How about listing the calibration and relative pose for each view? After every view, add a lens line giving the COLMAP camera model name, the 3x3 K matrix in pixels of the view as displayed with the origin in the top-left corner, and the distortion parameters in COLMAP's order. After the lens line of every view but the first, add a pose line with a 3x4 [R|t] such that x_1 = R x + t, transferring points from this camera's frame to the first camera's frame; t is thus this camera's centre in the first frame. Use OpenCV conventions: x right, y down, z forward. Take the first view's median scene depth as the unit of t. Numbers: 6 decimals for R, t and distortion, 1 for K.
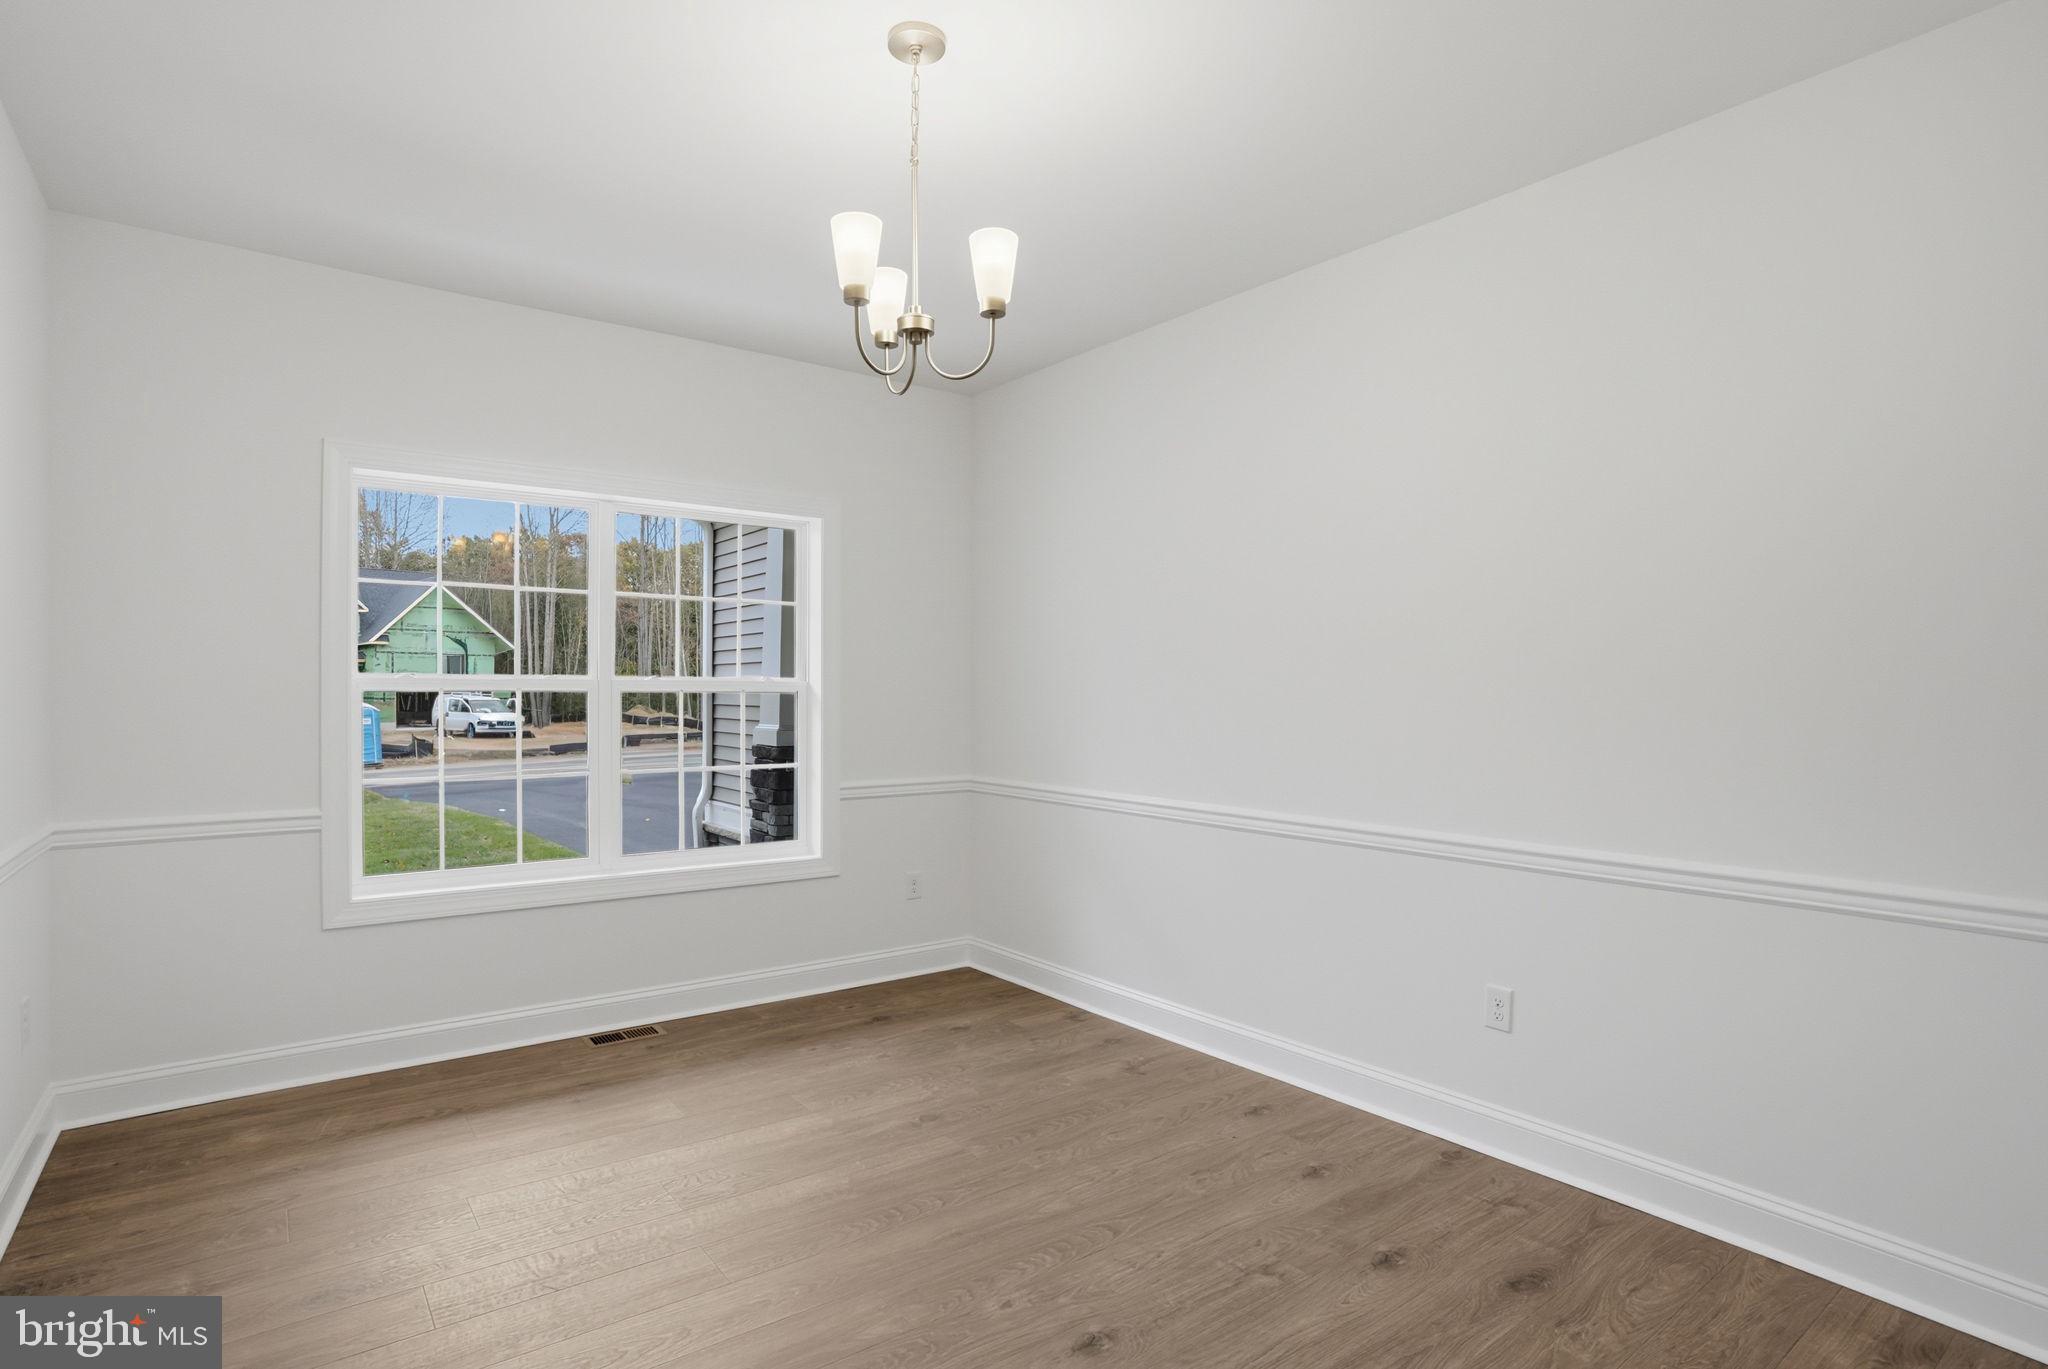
lens RADIAL K [[1033.6, 0, 1037.0], [0, 1033.6, 679.0], [0, 0, 1]] dist [-0.075783, 0.041351]
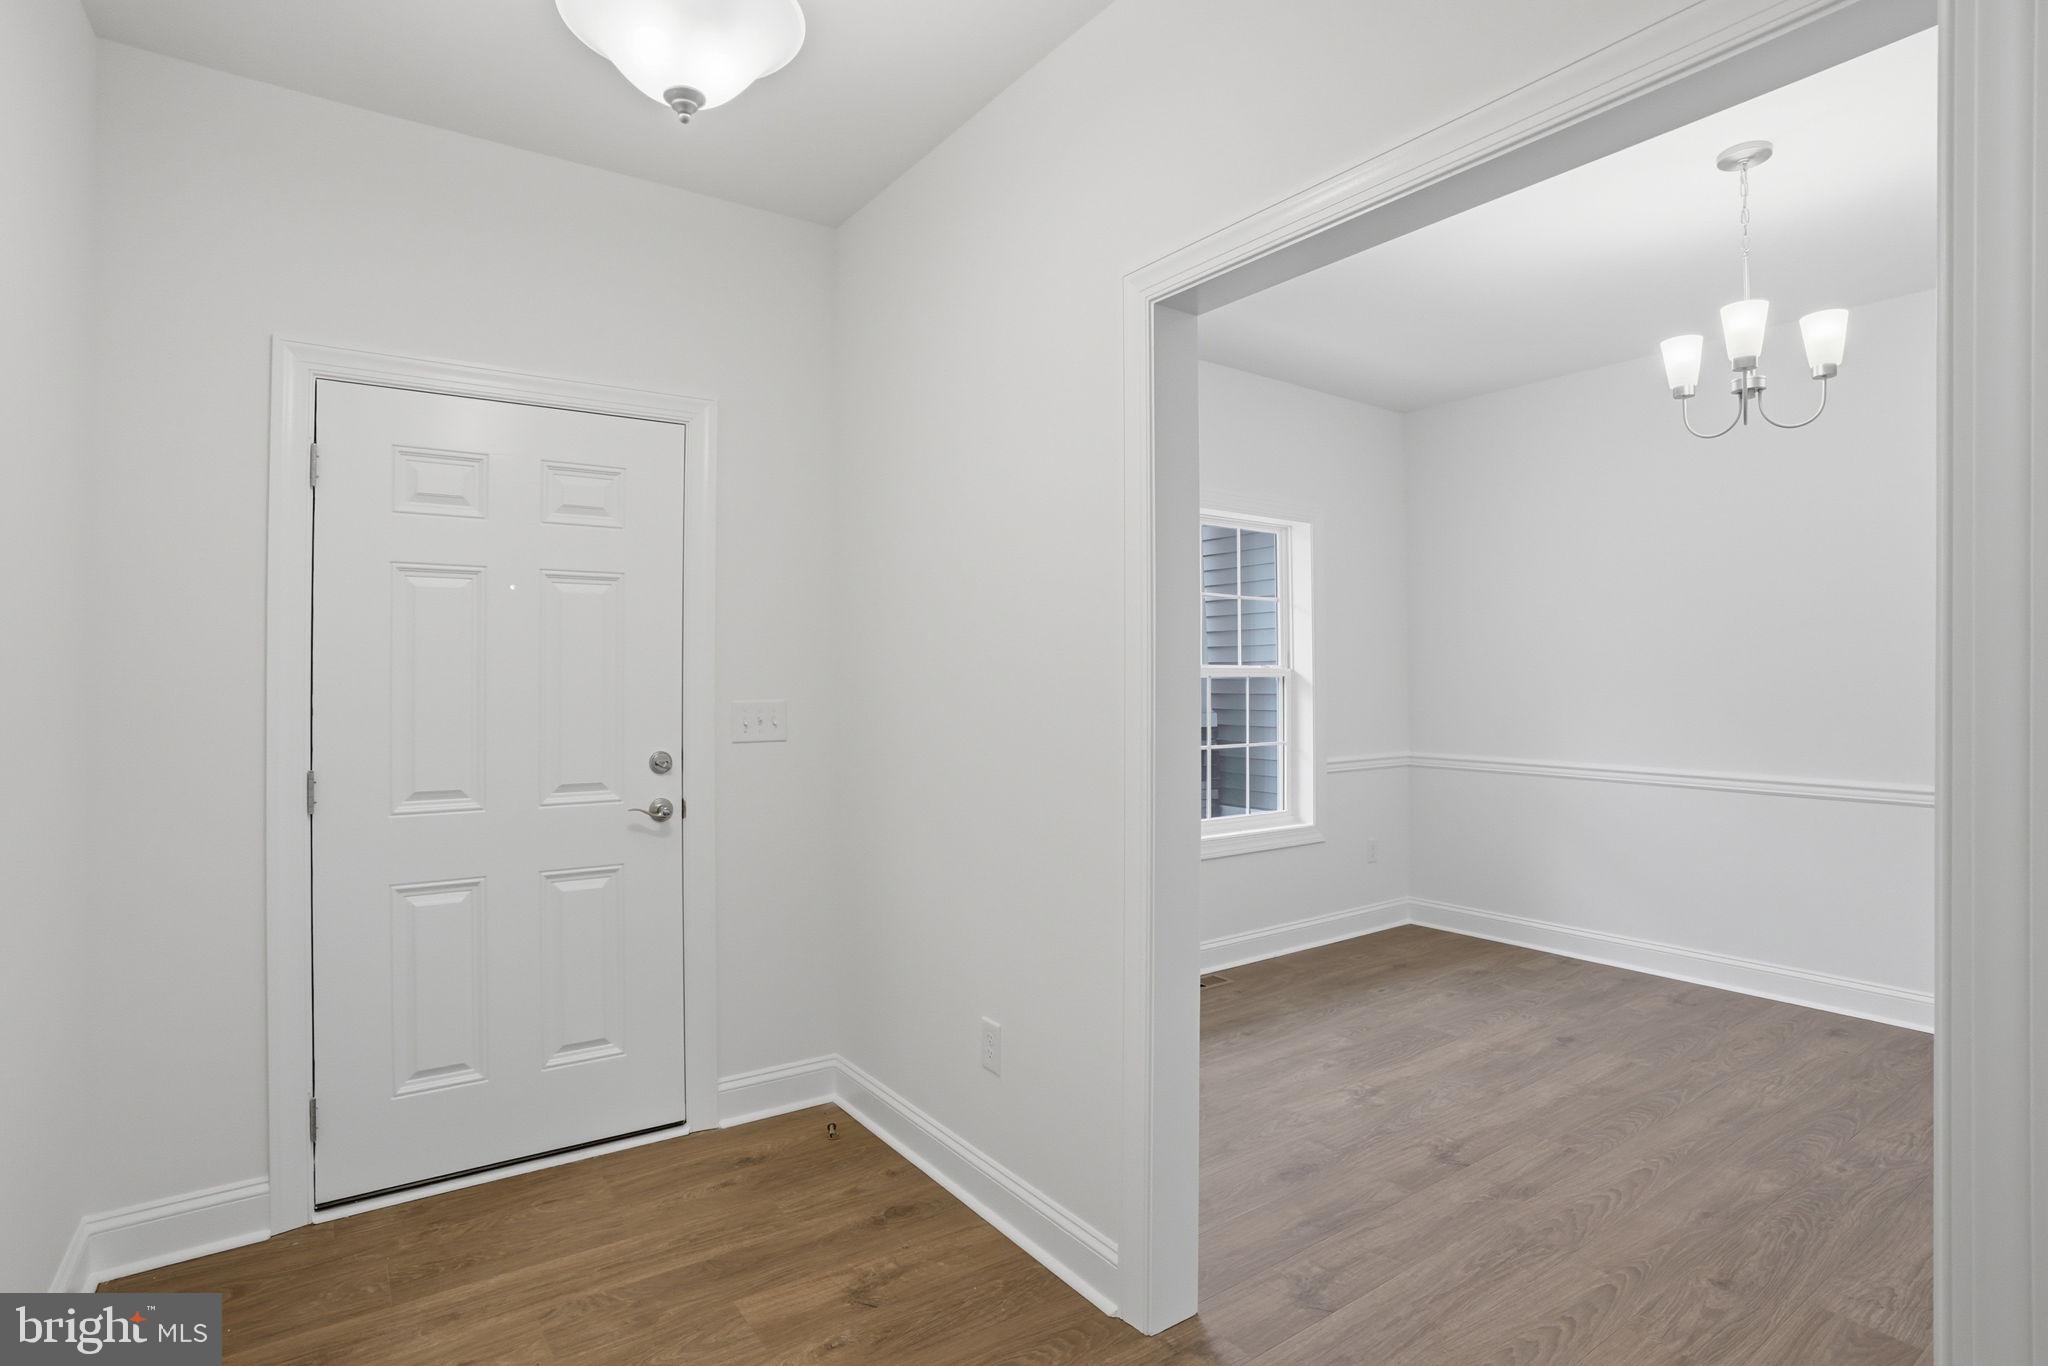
lens RADIAL K [[1033.6, 0, 1037.0], [0, 1033.6, 677.5], [0, 0, 1]] dist [-0.075783, 0.041351]
pose [[0.999688, -0.003223, -0.024770, -0.555658], [0.003603, 0.999877, 0.015290, -0.006151], [0.024717, -0.015375, 0.999576, -0.139506]]
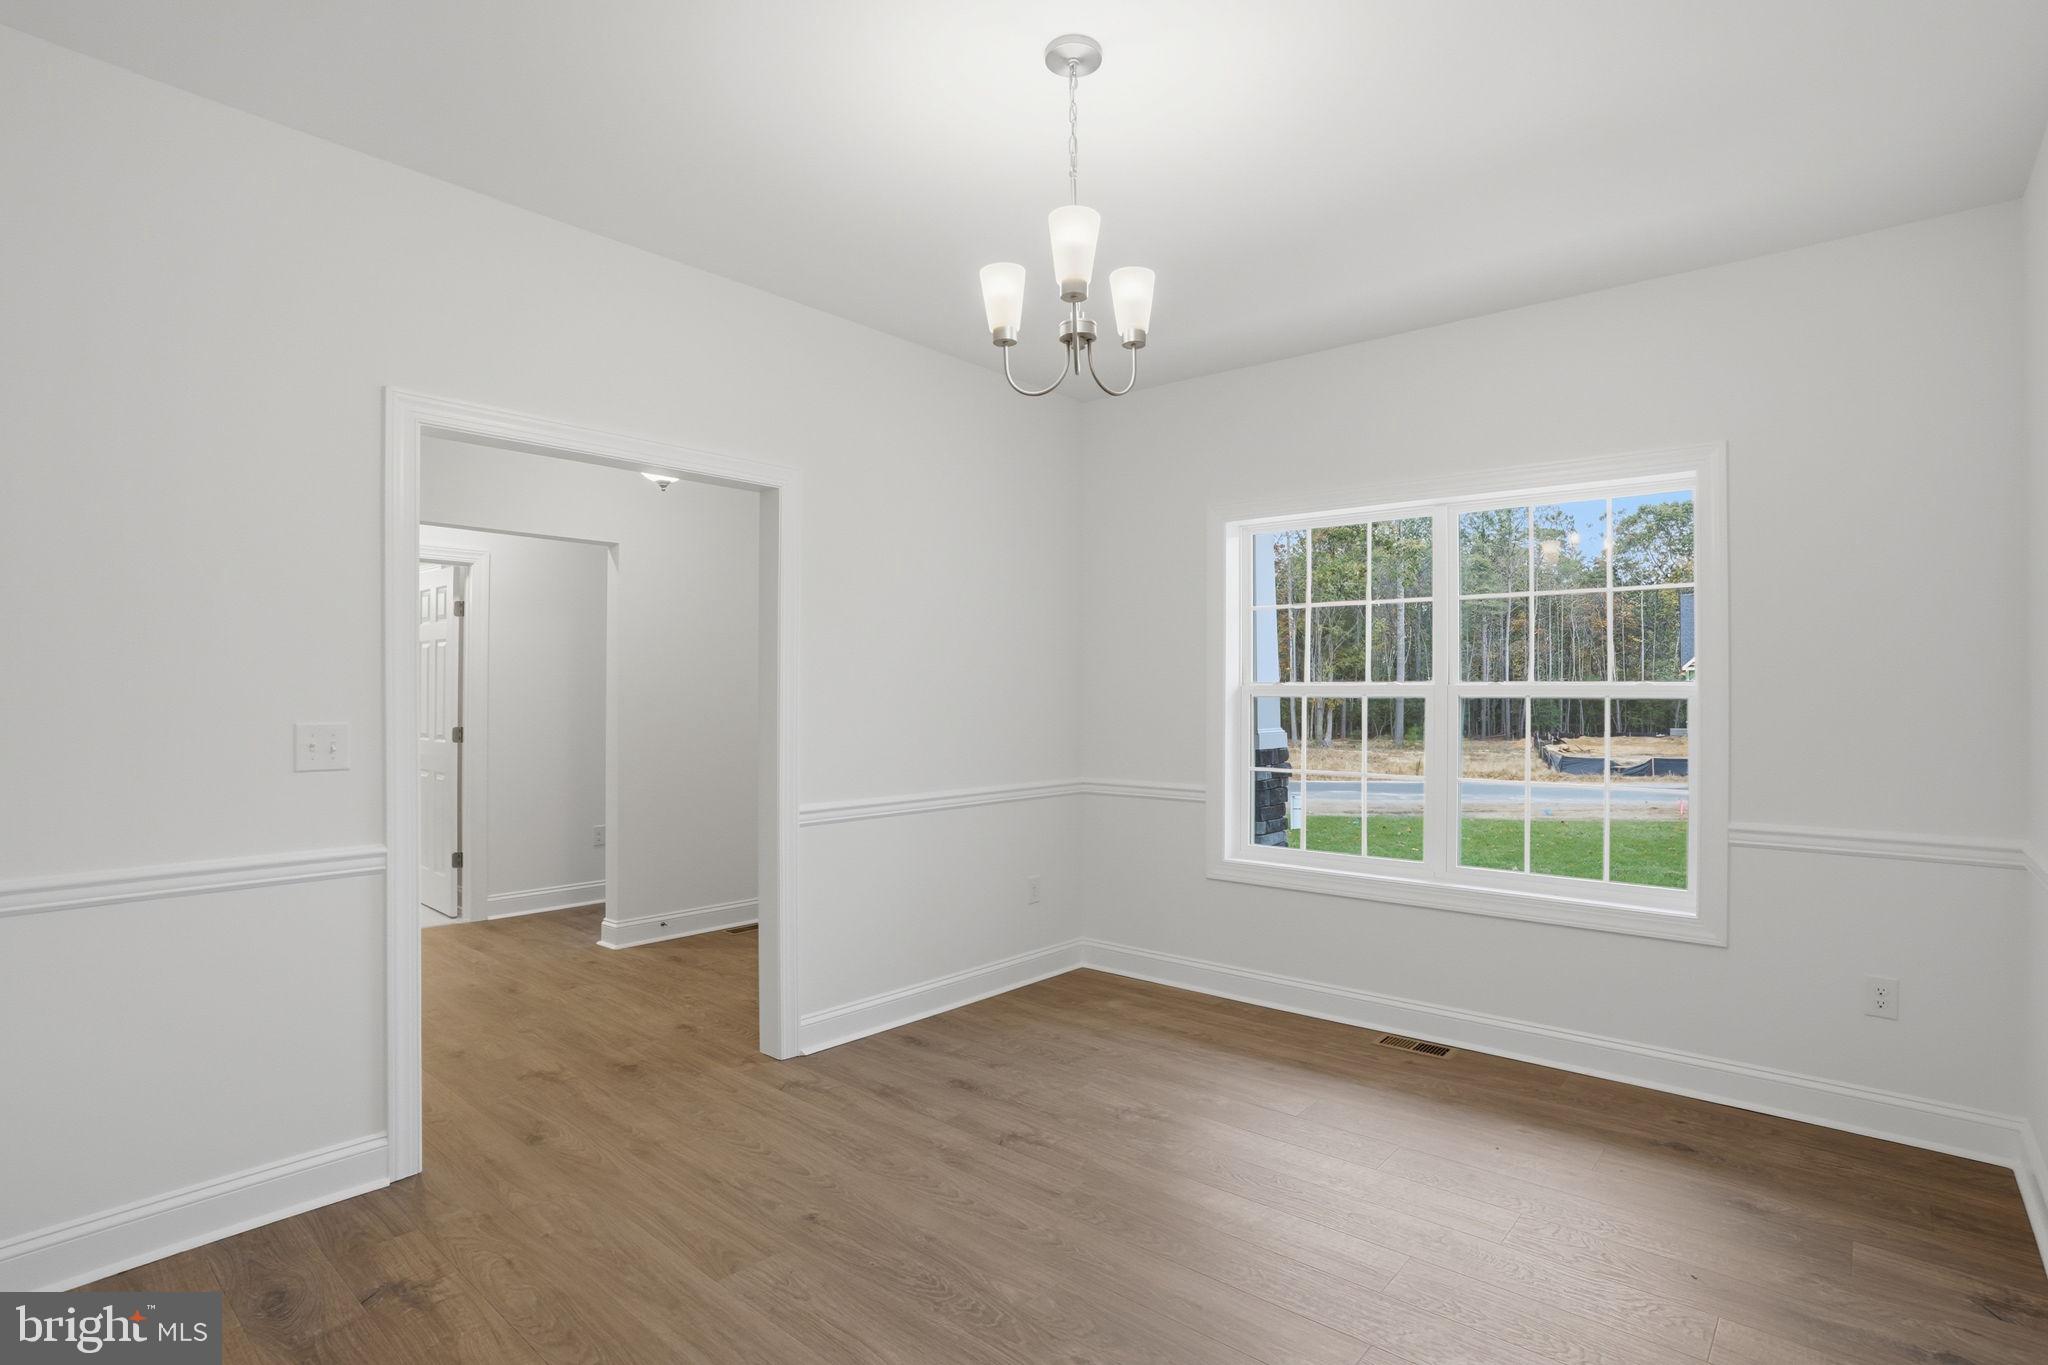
lens RADIAL K [[1033.6, 0, 1037.0], [0, 1033.6, 677.0], [0, 0, 1]] dist [-0.075783, 0.041351]
pose [[0.204780, -0.016855, -0.978663, 0.483872], [0.010433, 0.999833, -0.015036, 0.002533], [0.978752, -0.007131, 0.204922, 0.430083]]
